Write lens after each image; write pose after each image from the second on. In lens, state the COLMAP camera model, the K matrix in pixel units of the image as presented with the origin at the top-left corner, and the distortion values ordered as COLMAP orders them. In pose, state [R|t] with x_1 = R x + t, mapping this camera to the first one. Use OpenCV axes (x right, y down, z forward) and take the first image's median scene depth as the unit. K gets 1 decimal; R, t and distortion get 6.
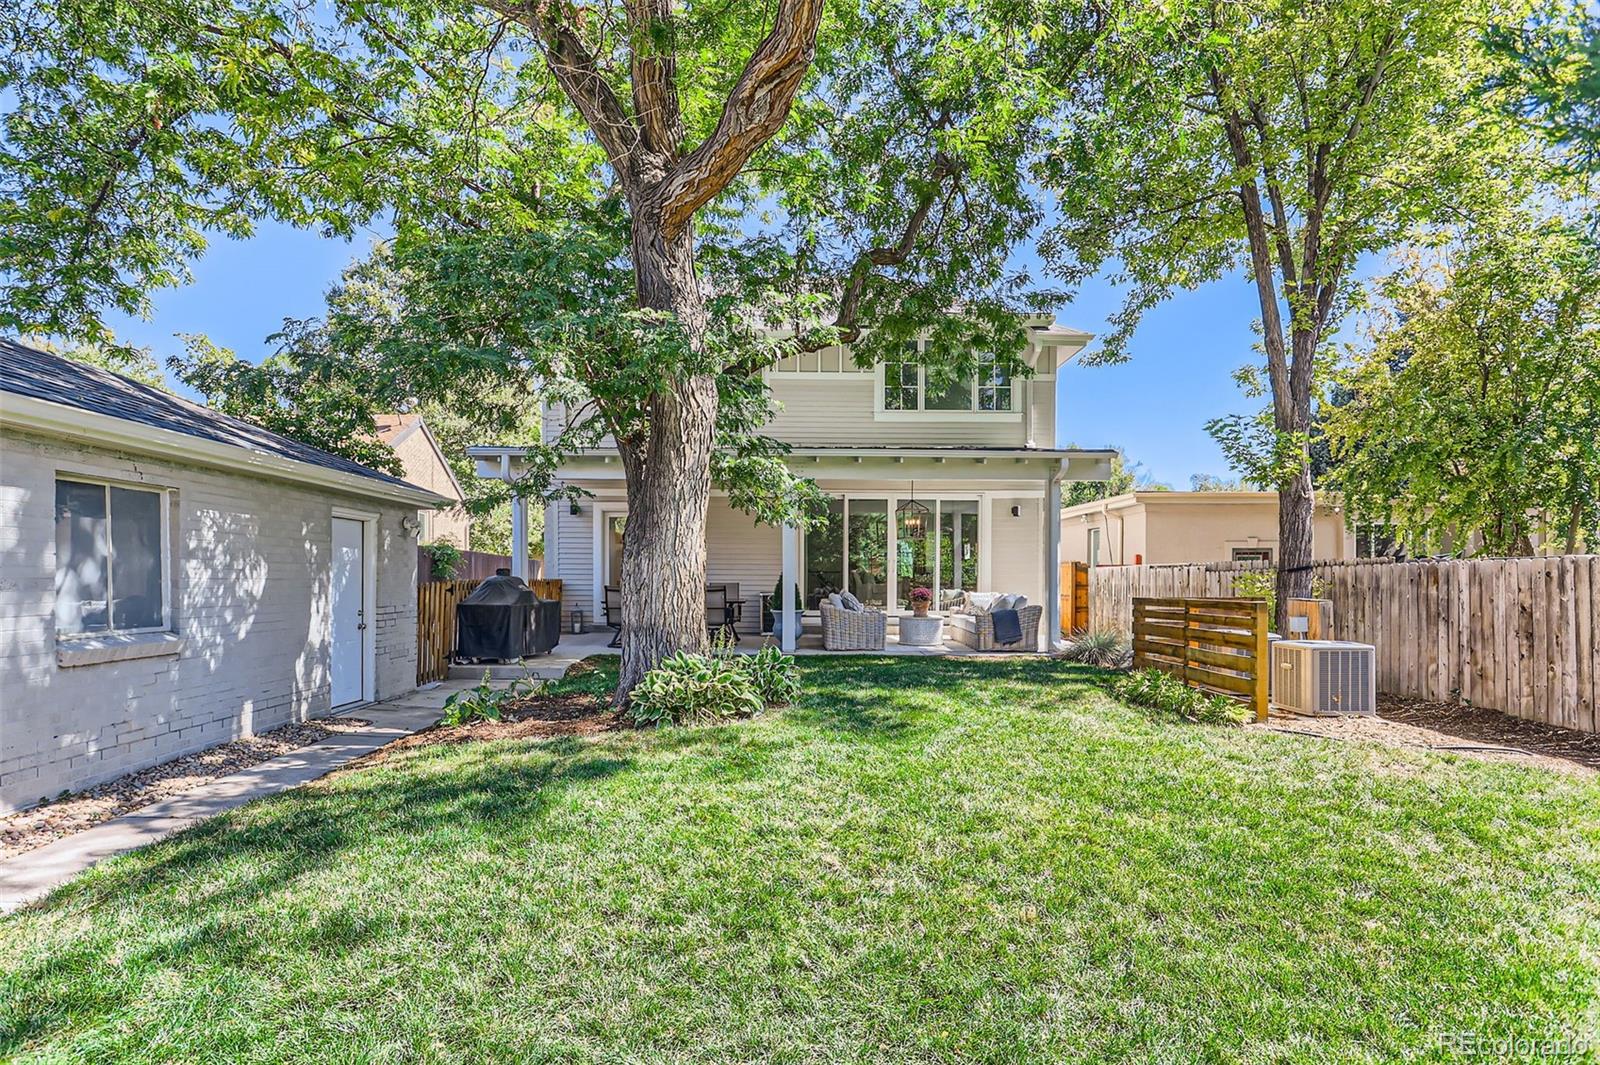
lens RADIAL K [[809.3, 0, 790.3], [0, 809.3, 580.1], [0, 0, 1]] dist [-0.003581, -0.000245]
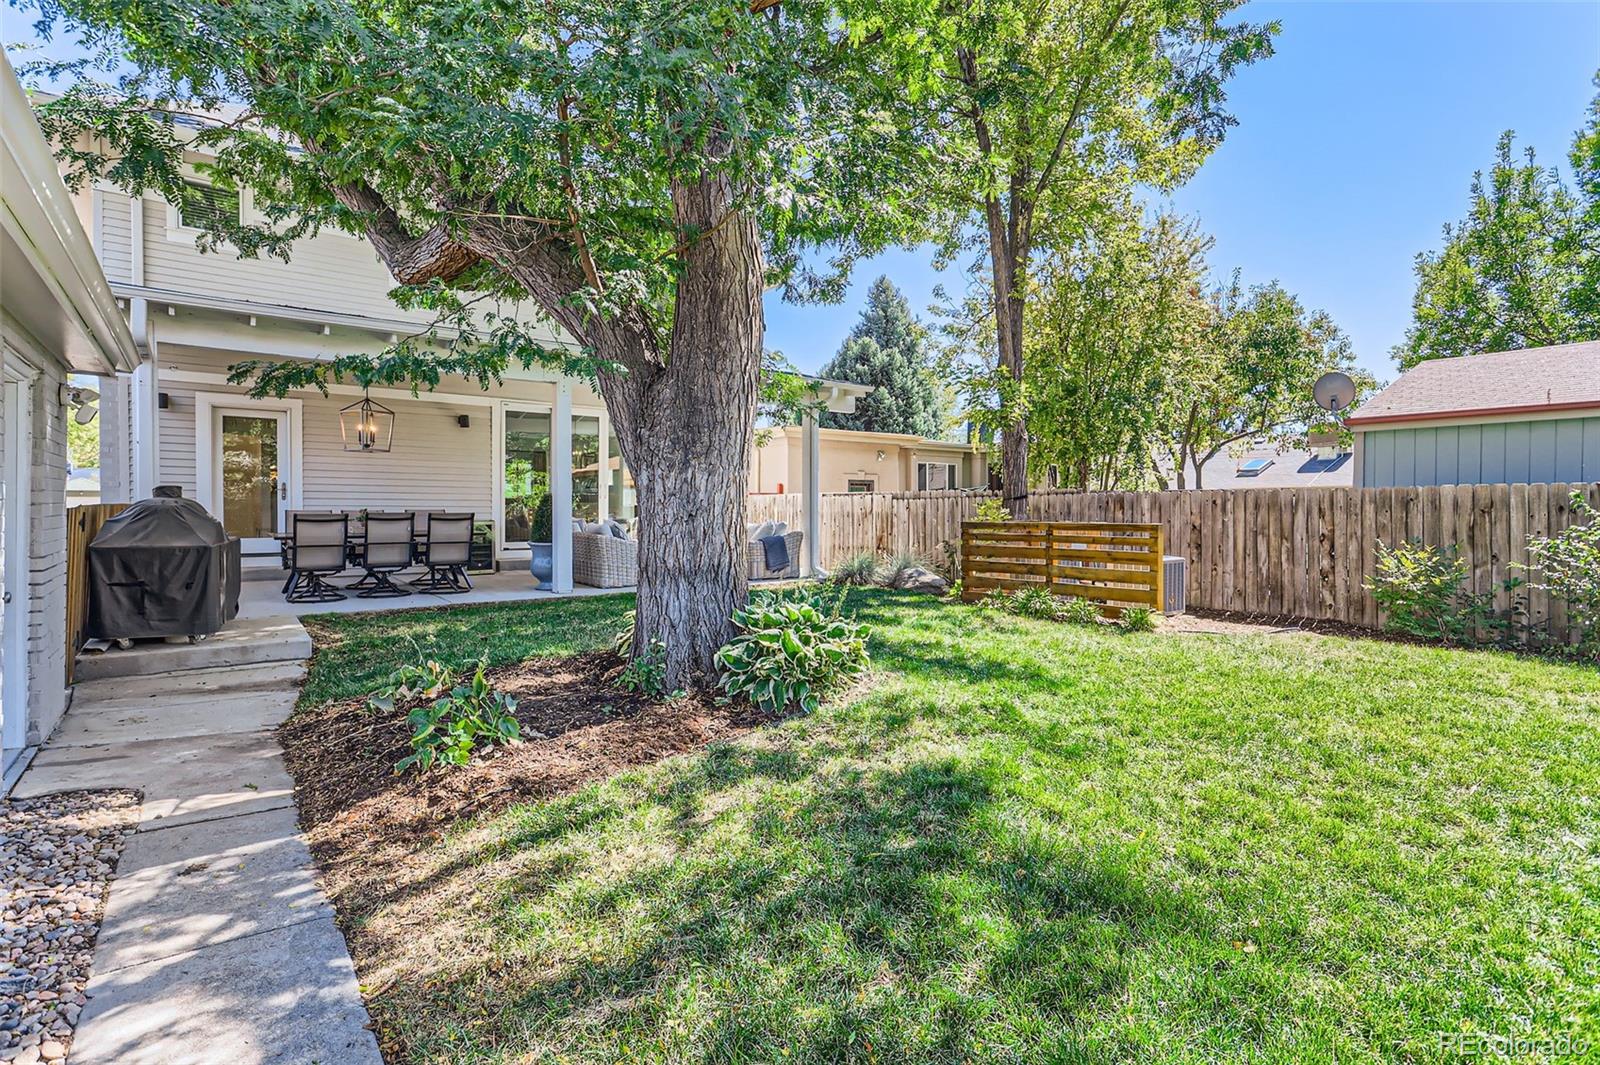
lens RADIAL K [[769.6, 0, 802.3], [0, 769.6, 511.6], [0, 0, 1]] dist [-0.000199, 0.000398]
pose [[0.803781, -0.002216, 0.594922, -0.431854], [0.000278, 0.999994, 0.003350, 0.004844], [-0.594926, -0.002527, 0.803777, 0.349906]]
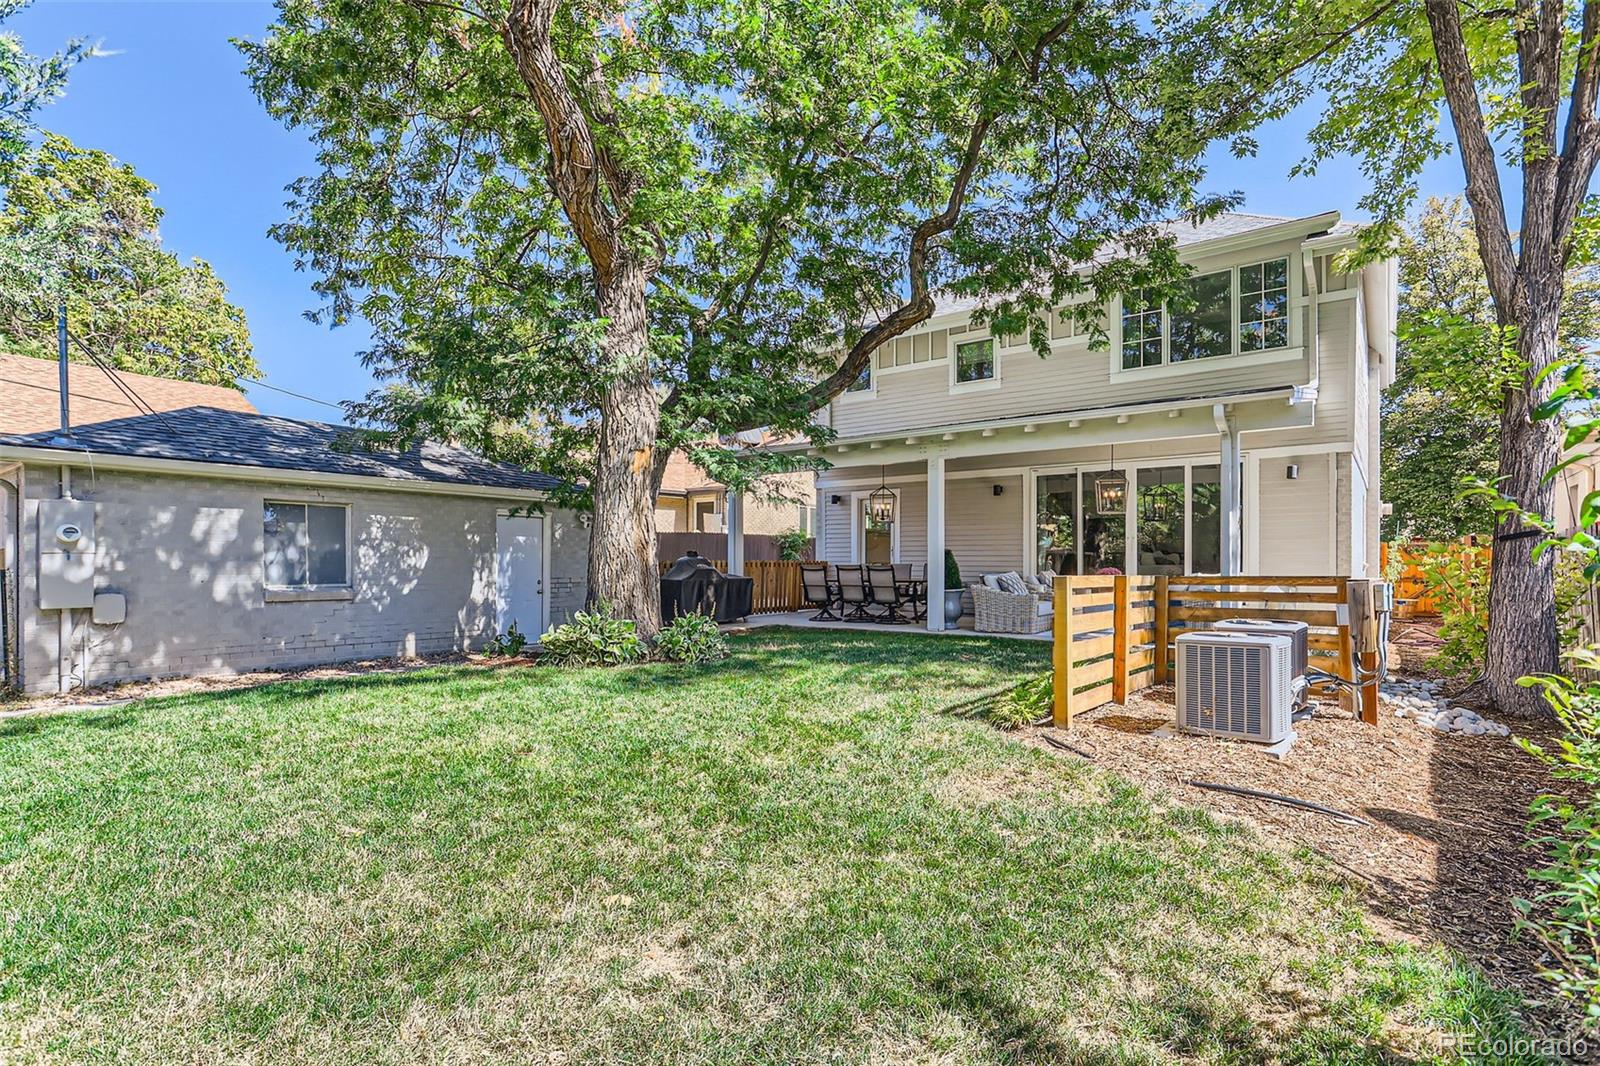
lens RADIAL K [[783.8, 0, 790.8], [0, 783.8, 562.1], [0, 0, 1]] dist [-0.001470, 0.000494]
pose [[0.786909, -0.004452, -0.617053, 0.728780], [0.000181, 0.999976, -0.006984, 0.015589], [0.617069, 0.005384, 0.786890, 0.192226]]
